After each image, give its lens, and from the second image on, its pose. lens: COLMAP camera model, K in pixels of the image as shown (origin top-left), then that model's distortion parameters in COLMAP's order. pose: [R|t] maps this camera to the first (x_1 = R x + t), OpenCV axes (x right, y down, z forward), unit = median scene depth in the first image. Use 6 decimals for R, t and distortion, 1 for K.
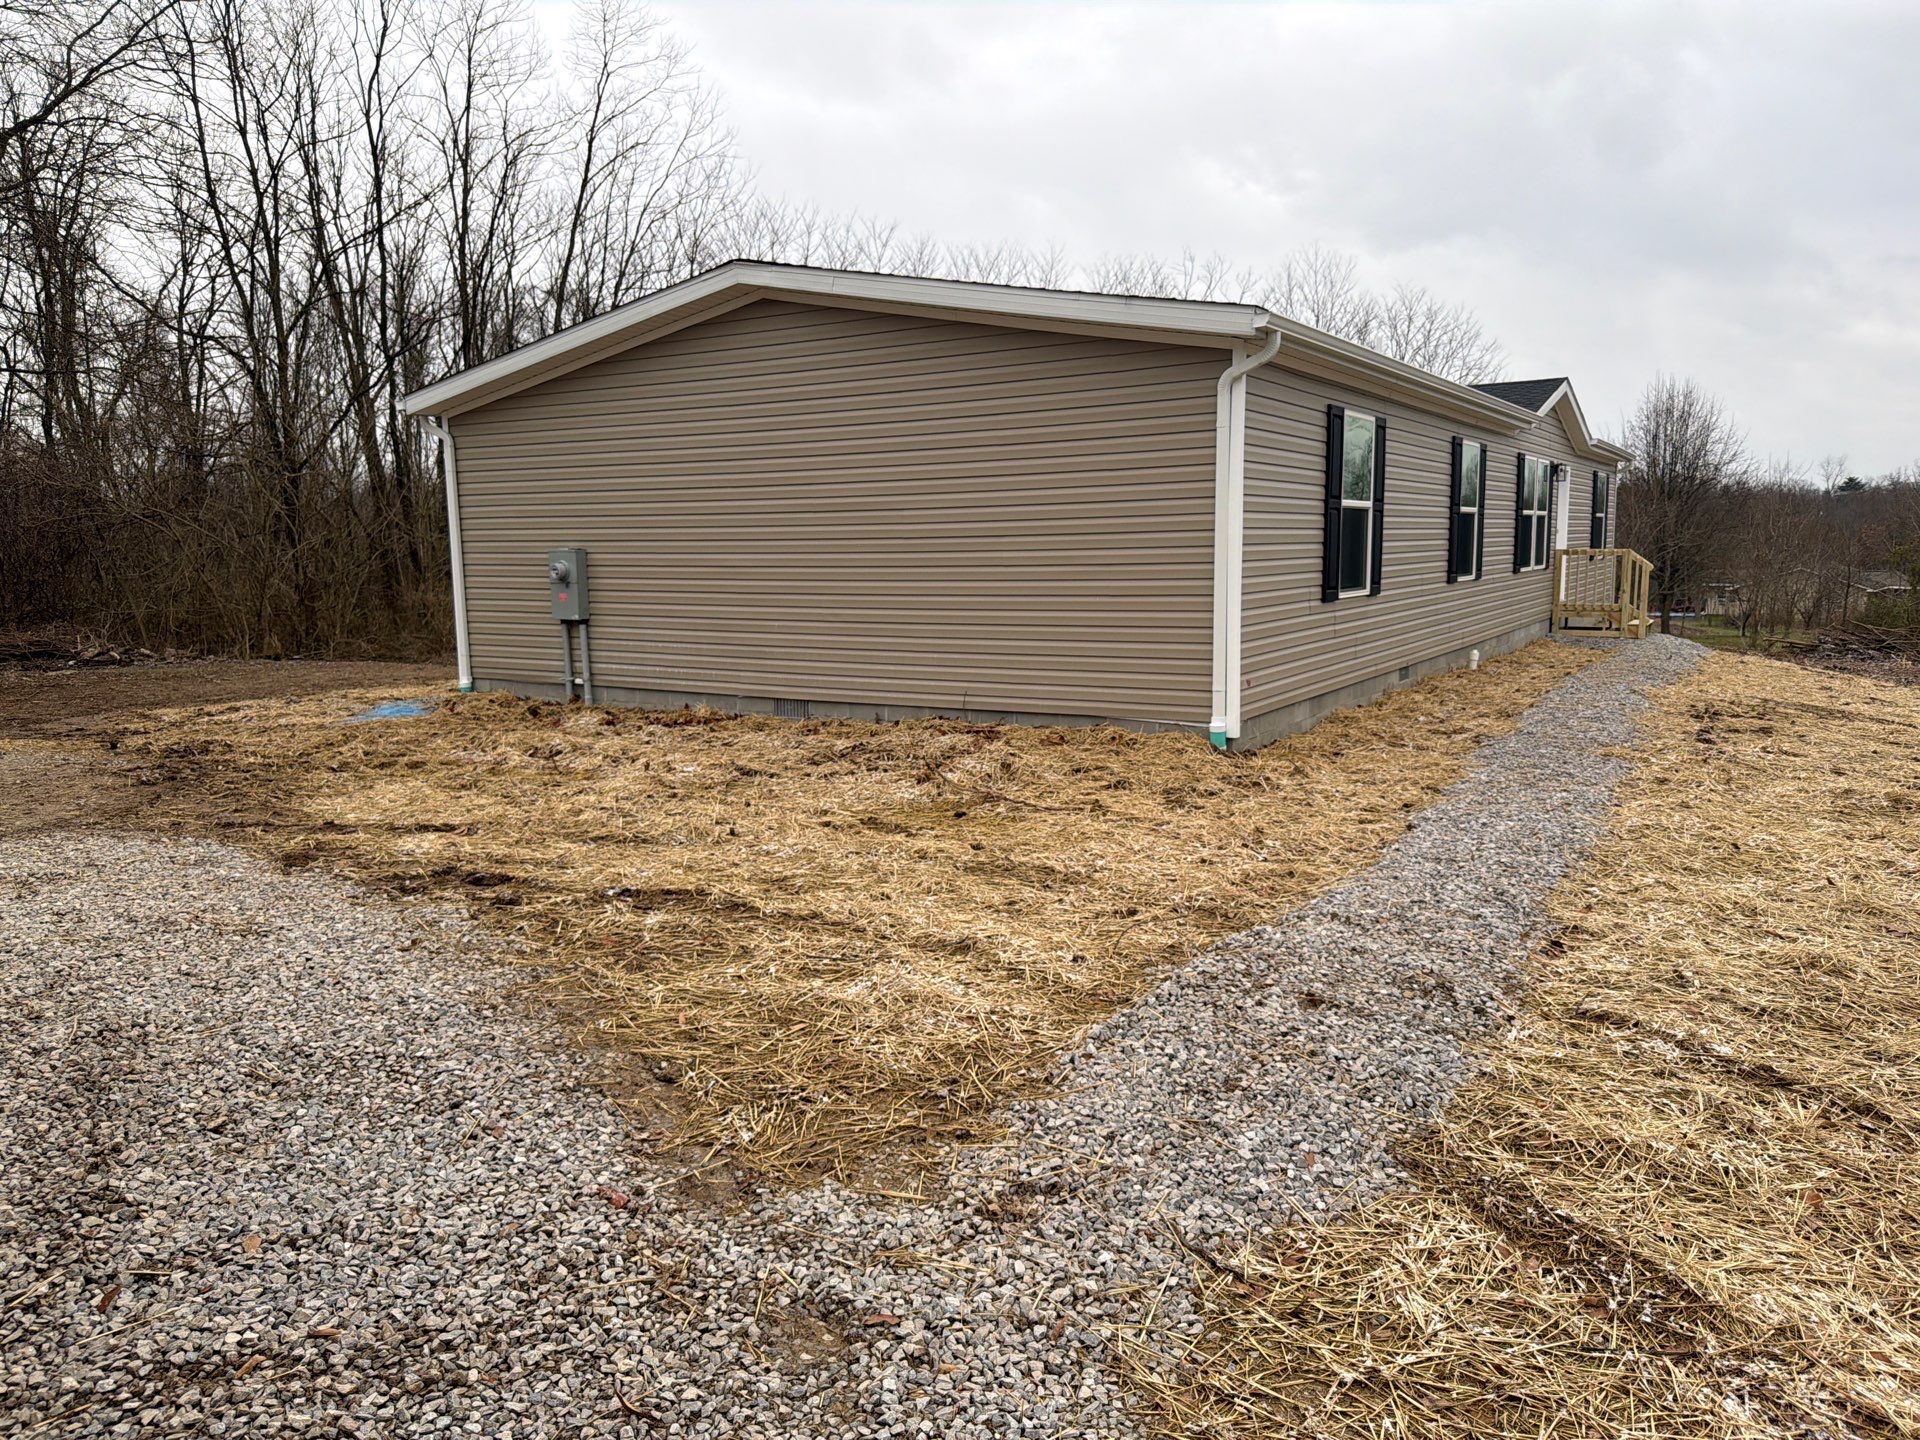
lens RADIAL K [[1353.2, 0, 969.9], [0, 1353.2, 725.6], [0, 0, 1]] dist [-0.005777, -0.005823]
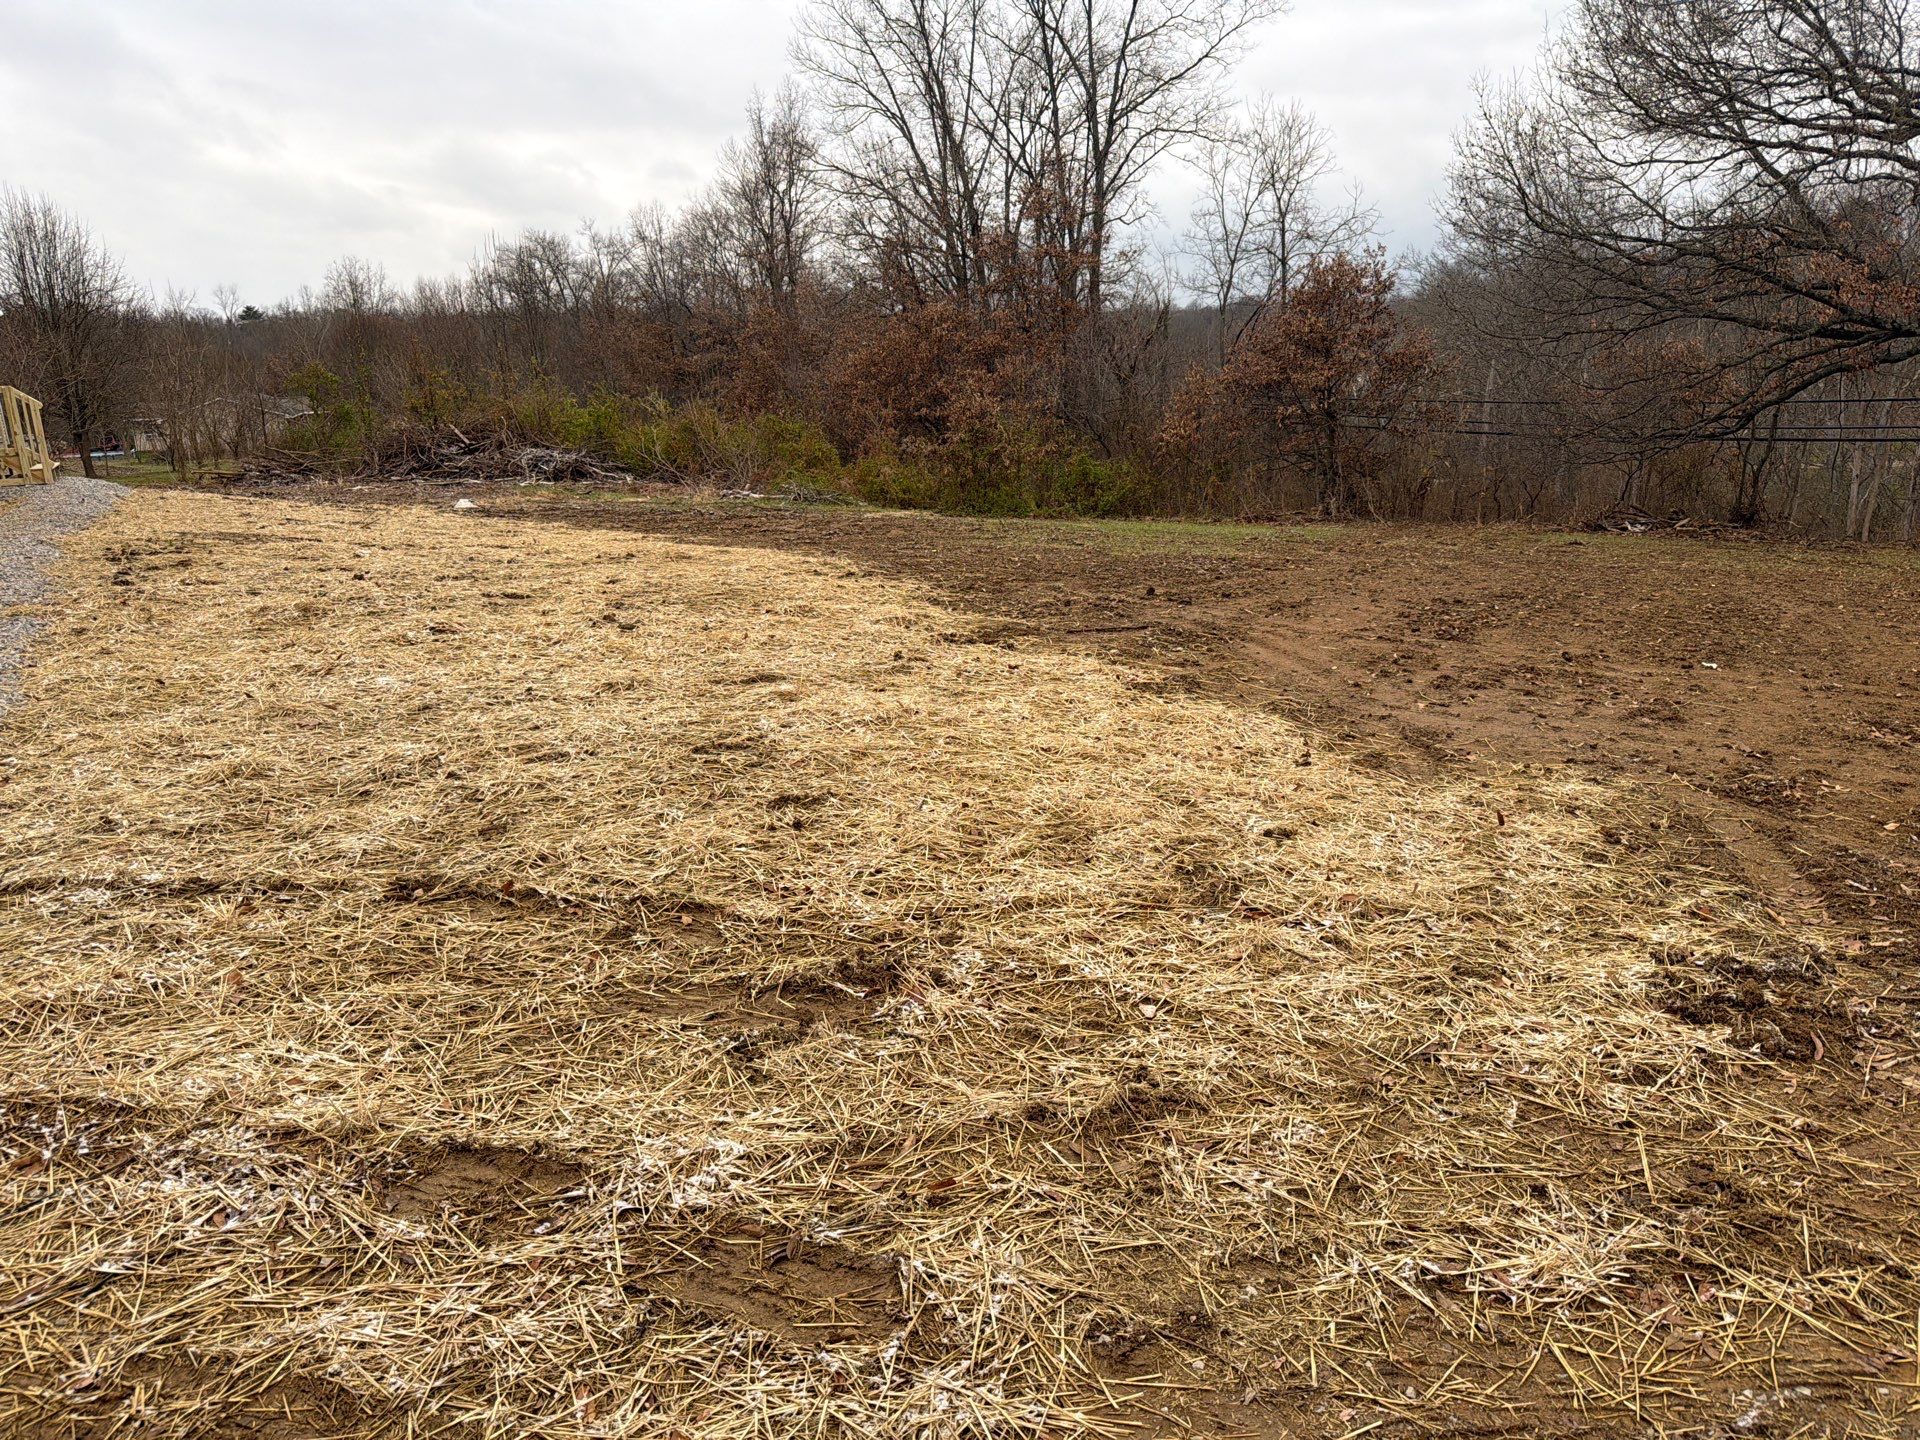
lens RADIAL K [[1353.2, 0, 969.9], [0, 1353.2, 725.6], [0, 0, 1]] dist [-0.005777, -0.005823]
pose [[0.505331, -0.240991, 0.828592, 0.040814], [0.139749, 0.970391, 0.197005, 0.010079], [-0.851534, 0.016242, 0.524047, -0.068583]]
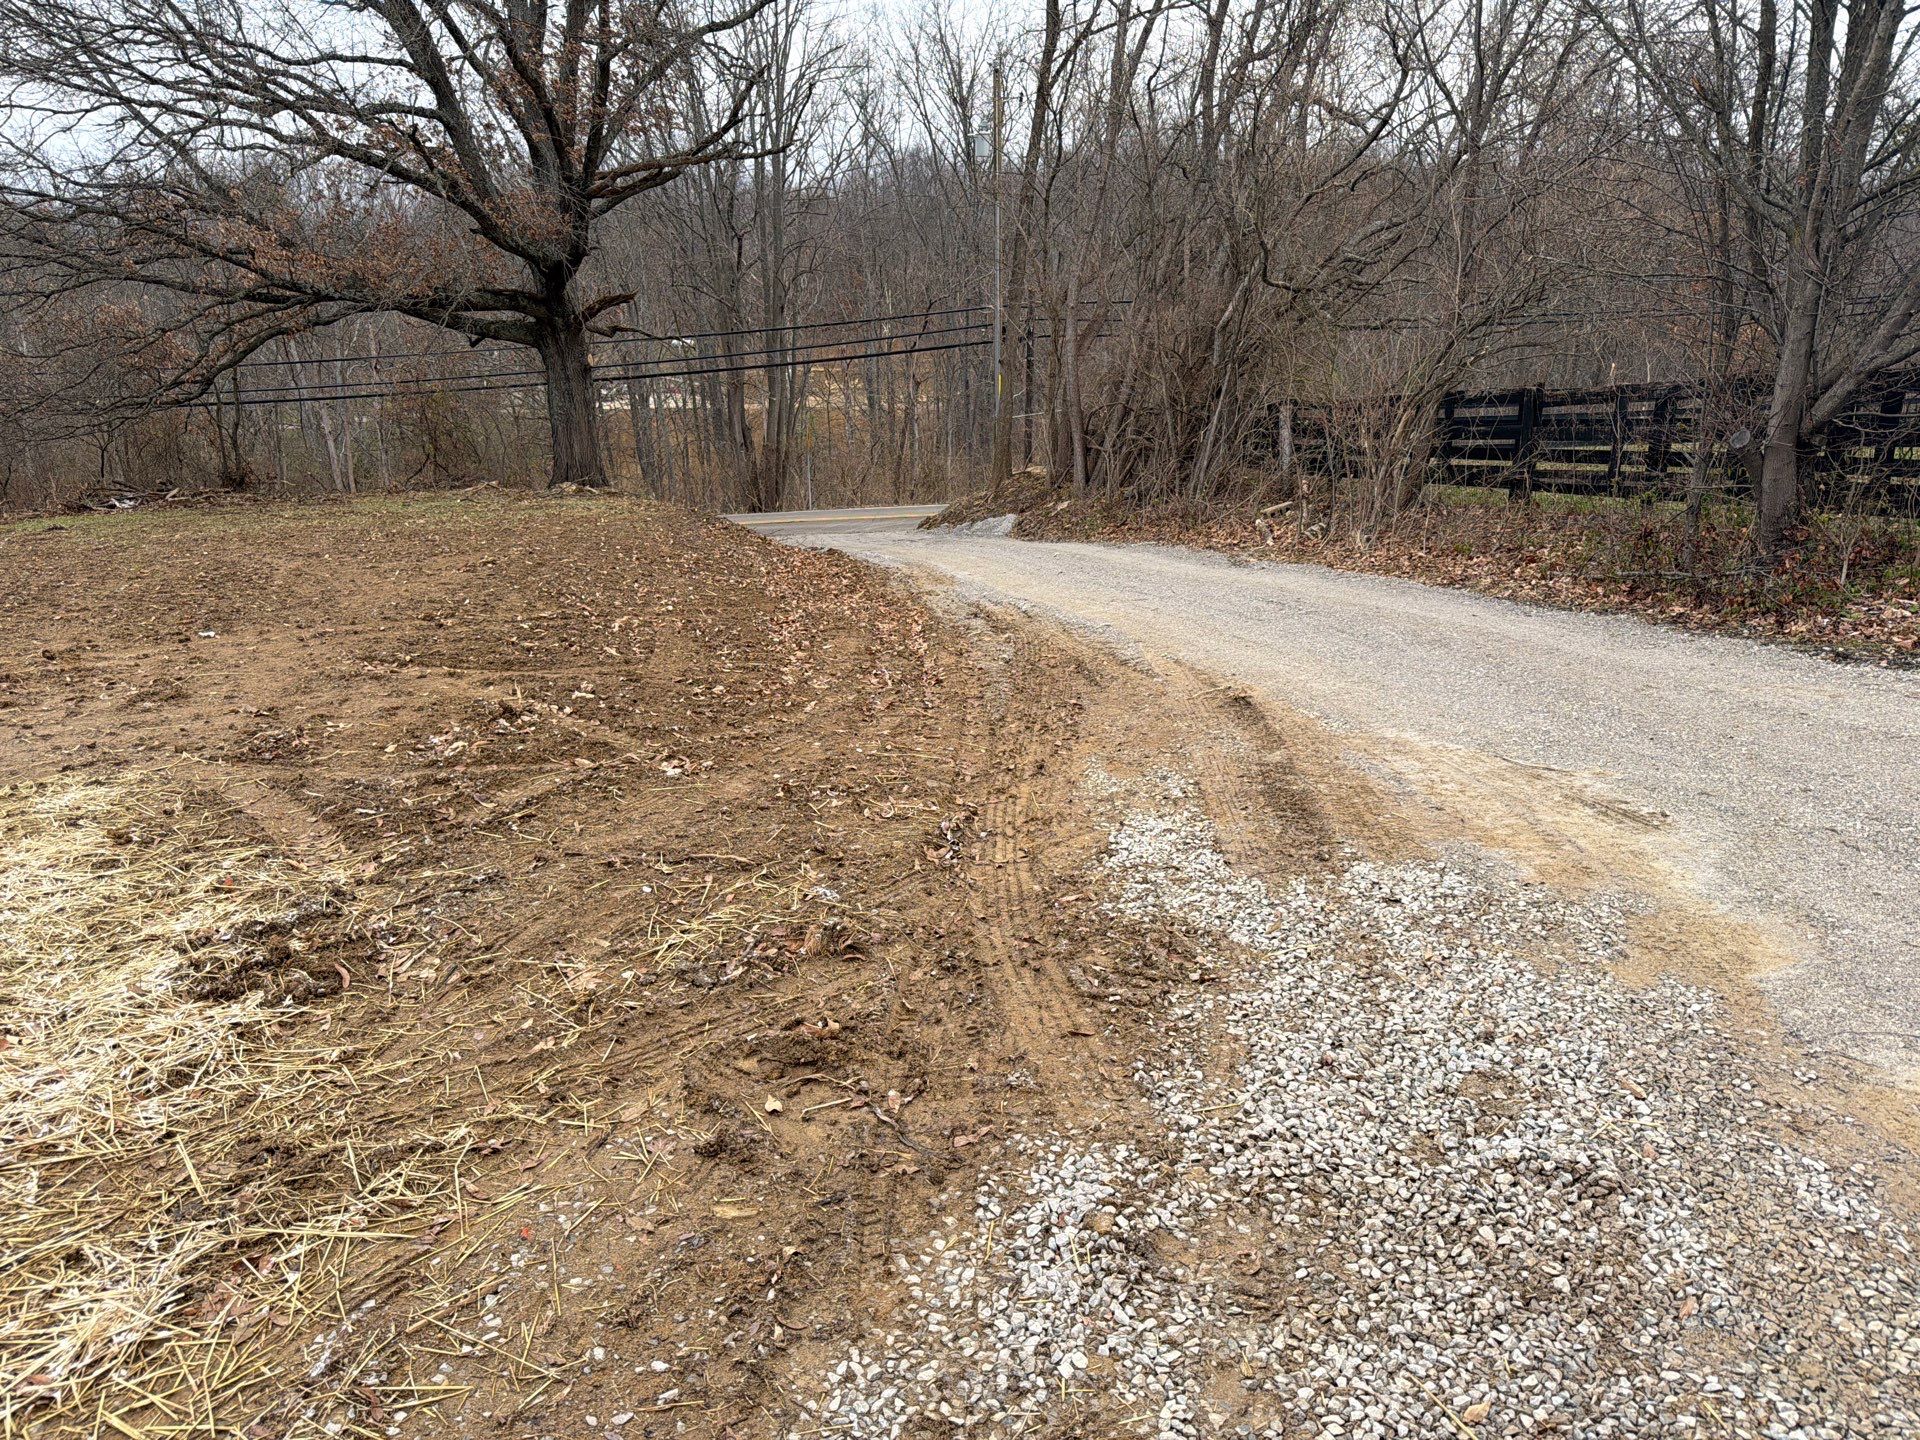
lens RADIAL K [[1353.2, 0, 969.9], [0, 1353.2, 725.6], [0, 0, 1]] dist [-0.005777, -0.005823]
pose [[-0.459462, -0.268229, 0.846728, 0.053890], [0.130202, 0.922672, 0.362938, 0.019246], [-0.878602, 0.277002, -0.389009, -0.109437]]
